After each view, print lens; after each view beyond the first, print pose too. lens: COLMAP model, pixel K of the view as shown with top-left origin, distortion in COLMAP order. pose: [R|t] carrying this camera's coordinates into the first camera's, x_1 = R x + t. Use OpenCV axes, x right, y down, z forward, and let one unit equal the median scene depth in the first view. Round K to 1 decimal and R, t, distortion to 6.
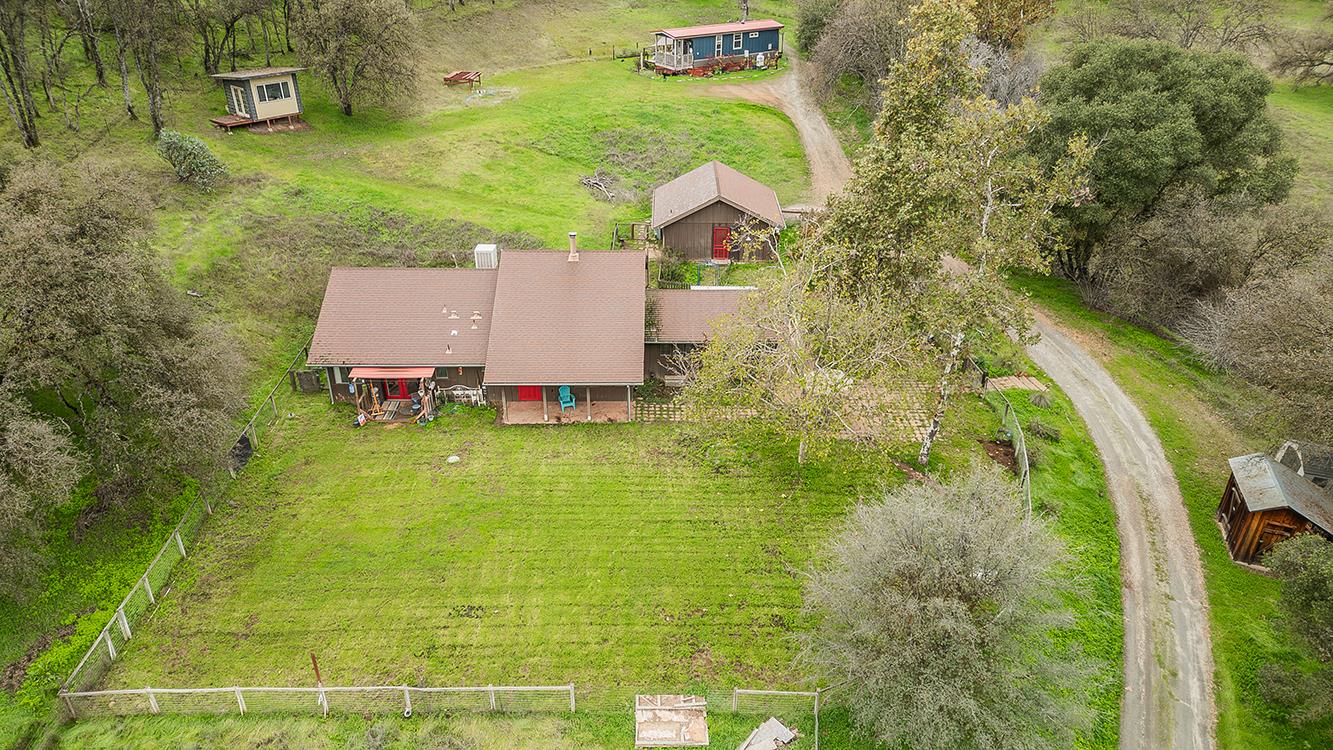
lens RADIAL K [[925.7, 0, 666.9], [0, 925.7, 366.3], [0, 0, 1]] dist [0.089617, -0.059227]
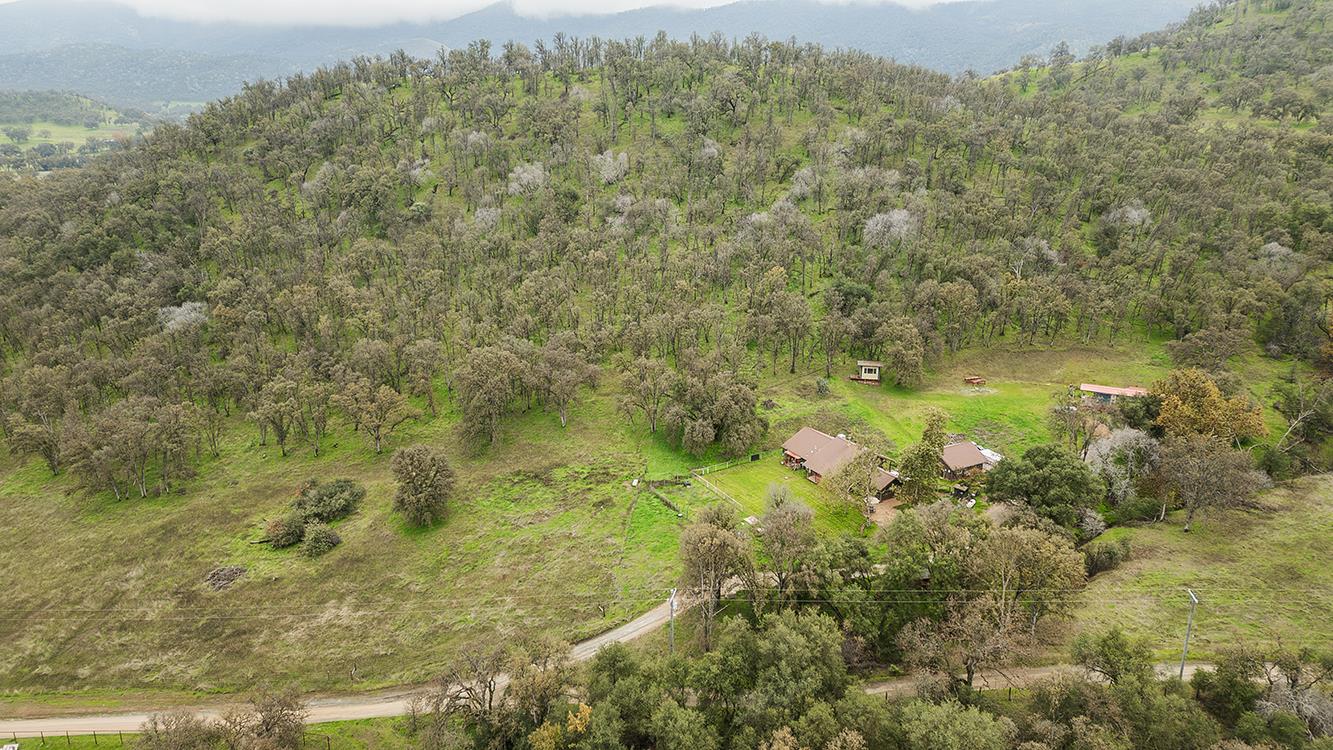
lens RADIAL K [[925.7, 0, 666.0], [0, 925.7, 379.7], [0, 0, 1]] dist [0.089617, -0.059227]
pose [[0.501691, 0.266487, -0.822977, 1.834037], [-0.404153, 0.913357, 0.049379, -0.185295], [0.764831, 0.307836, 0.565925, -1.201683]]
